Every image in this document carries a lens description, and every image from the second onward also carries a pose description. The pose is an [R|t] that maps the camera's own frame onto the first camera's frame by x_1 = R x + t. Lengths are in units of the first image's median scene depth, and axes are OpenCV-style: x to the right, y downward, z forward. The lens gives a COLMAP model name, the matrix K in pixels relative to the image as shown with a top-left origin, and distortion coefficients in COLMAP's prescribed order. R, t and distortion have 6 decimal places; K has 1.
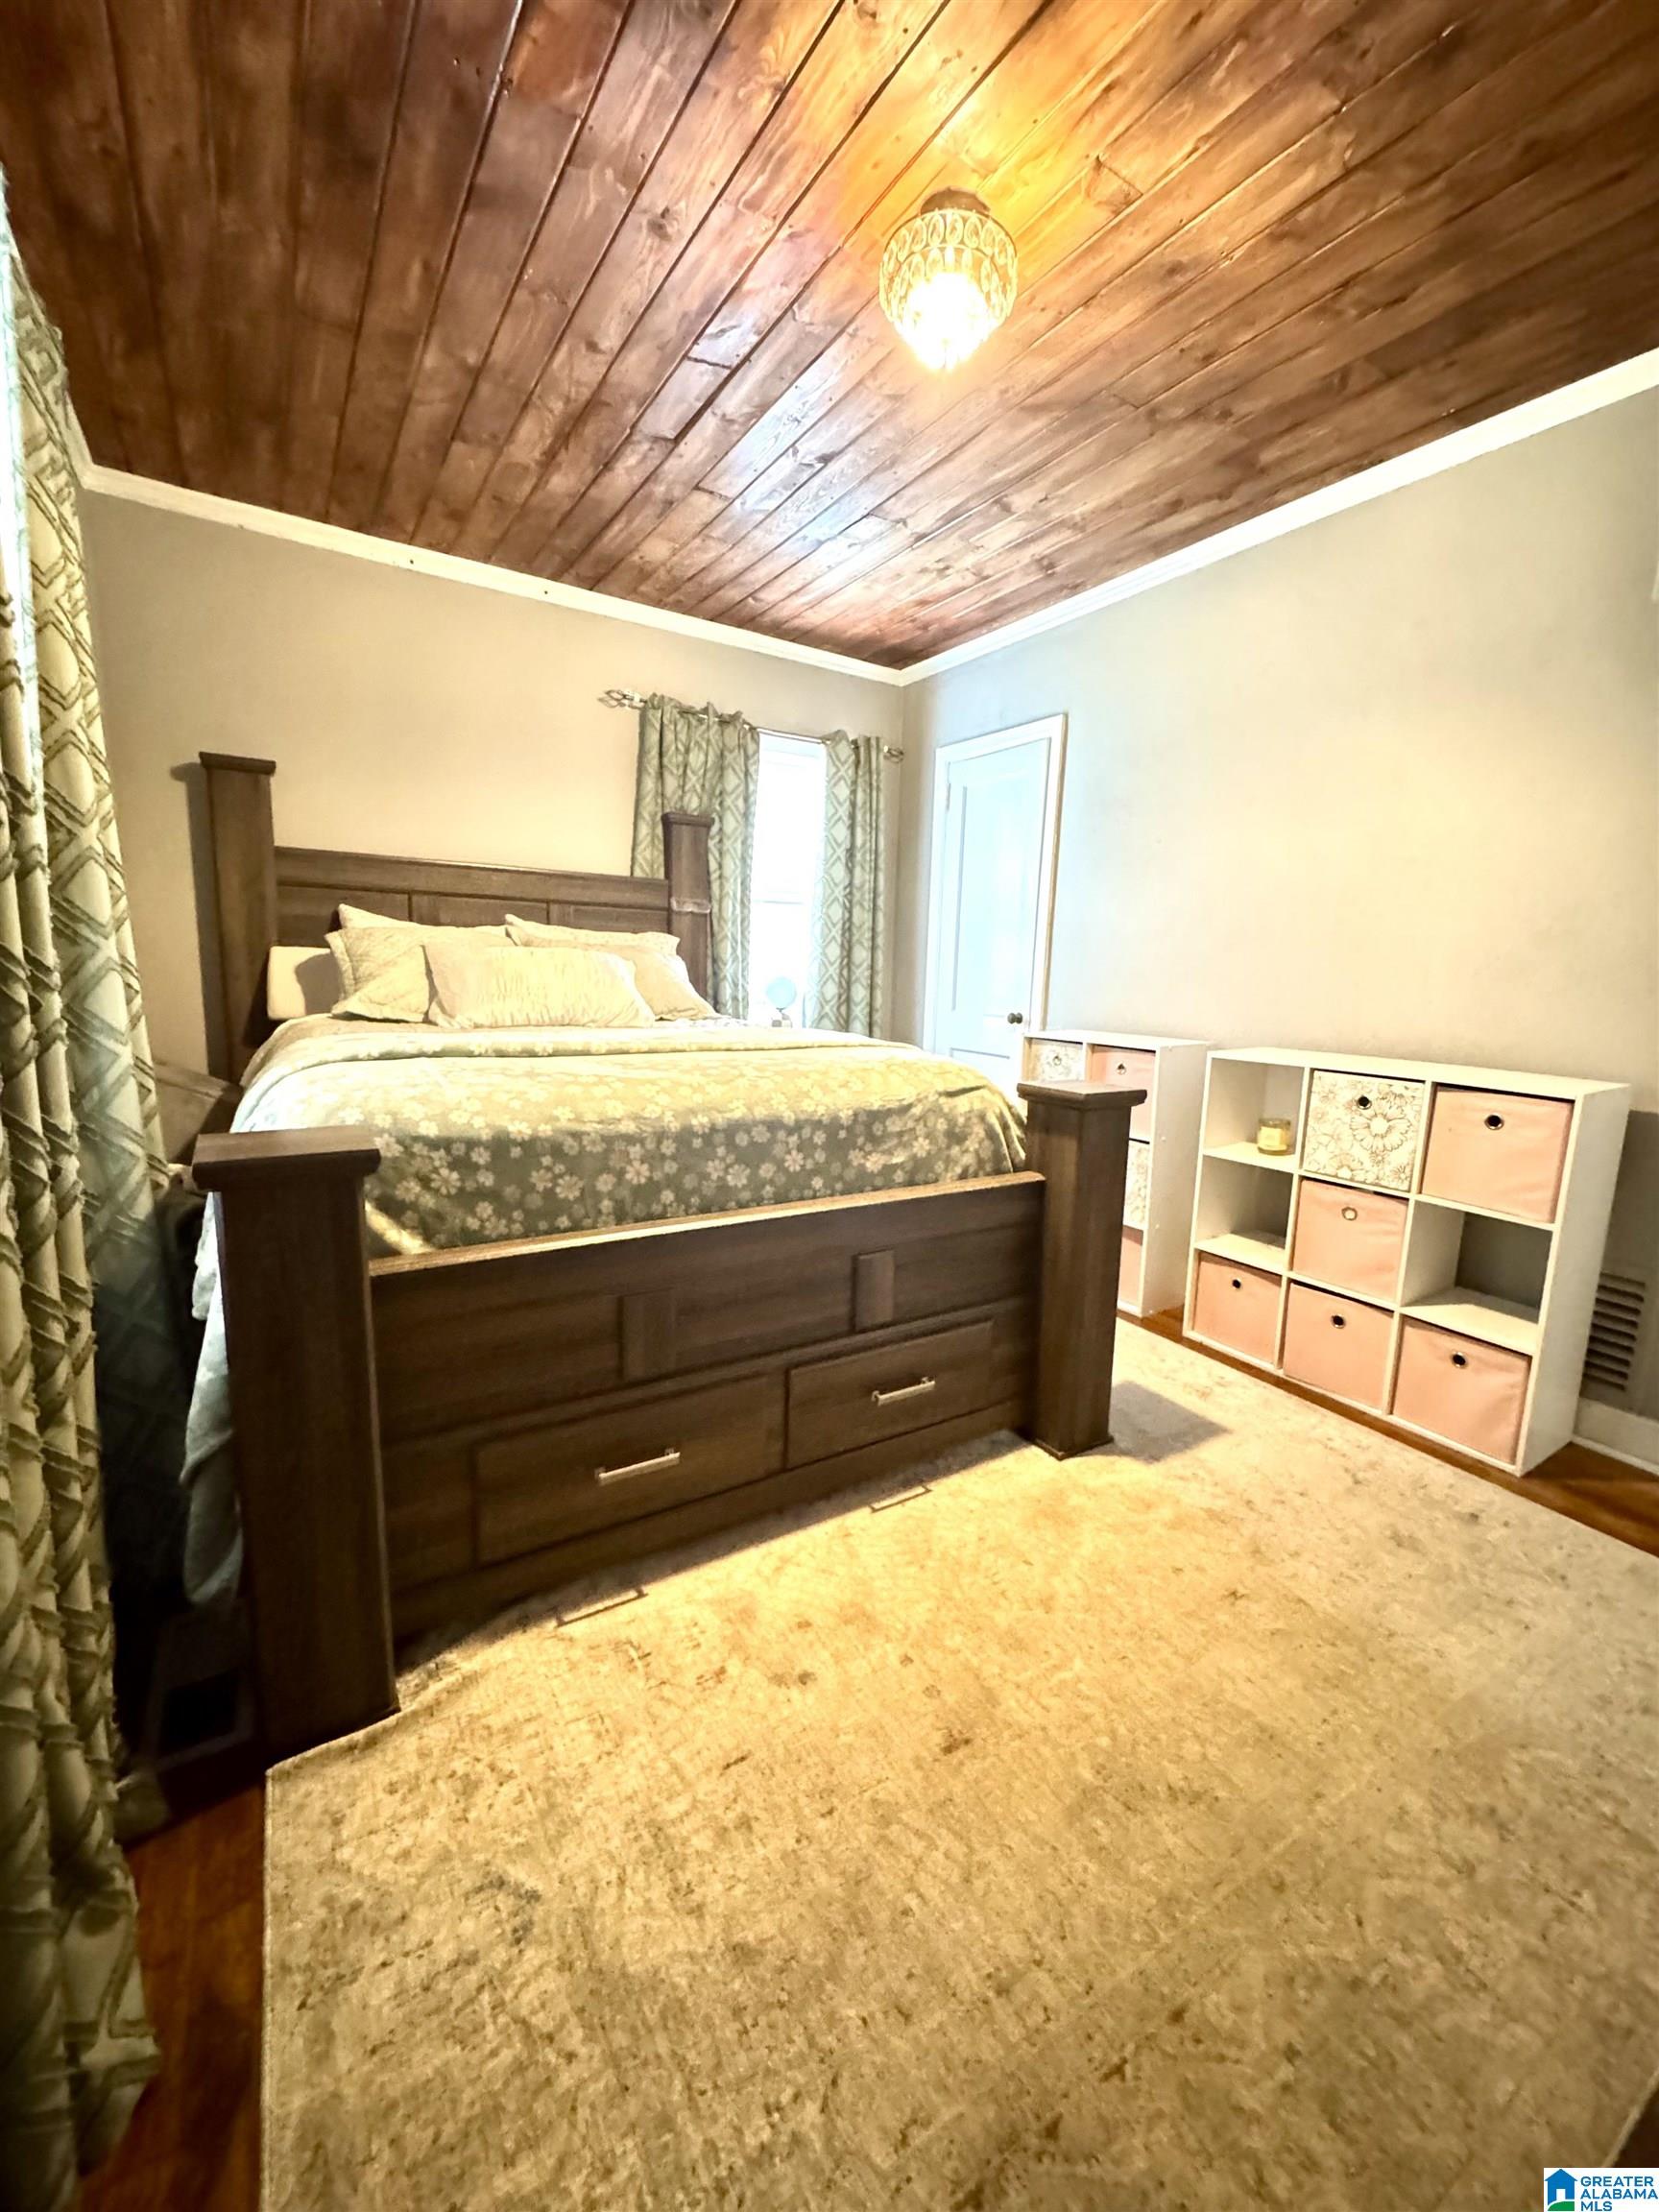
lens RADIAL K [[889.4, 0, 829.5], [0, 889.4, 1106.0], [0, 0, 1]] dist [-0.002495, 0.000877]
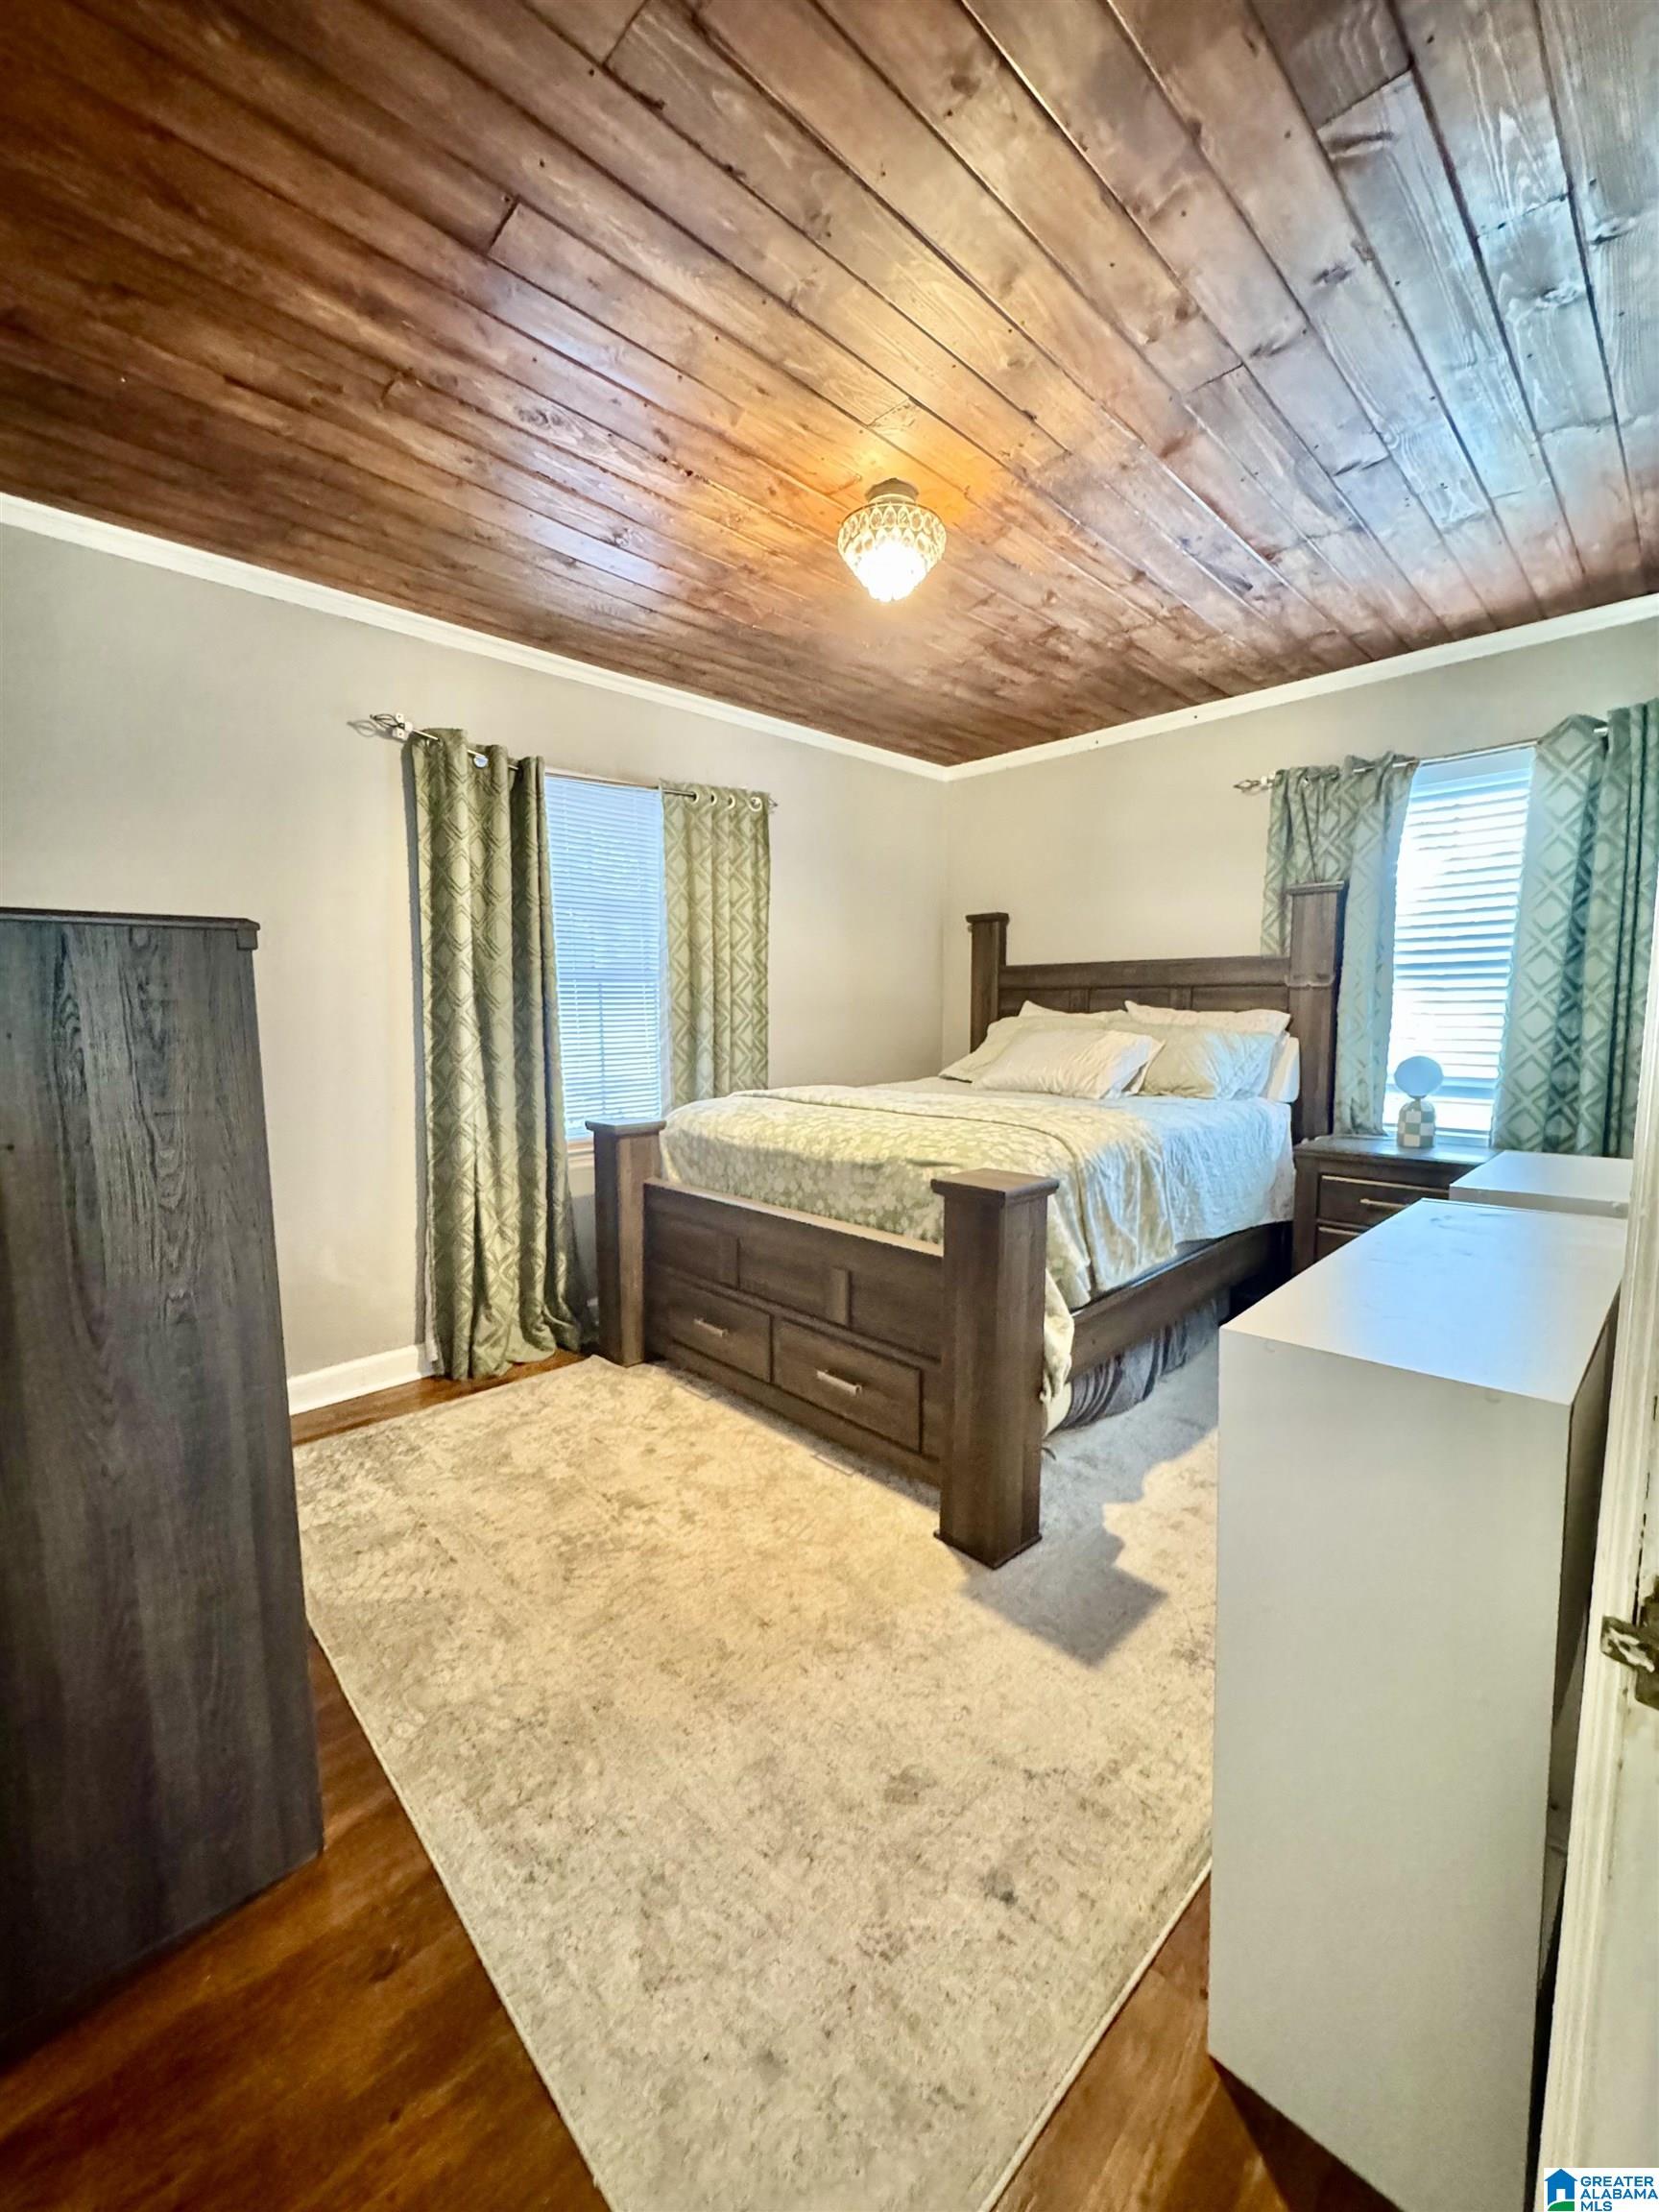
lens RADIAL K [[889.4, 0, 829.5], [0, 889.4, 1106.0], [0, 0, 1]] dist [-0.002495, 0.000877]
pose [[0.202137, 0.075901, -0.976412, 1.002594], [-0.140106, 0.988979, 0.047873, -0.103103], [0.969284, 0.127124, 0.210544, 0.507427]]
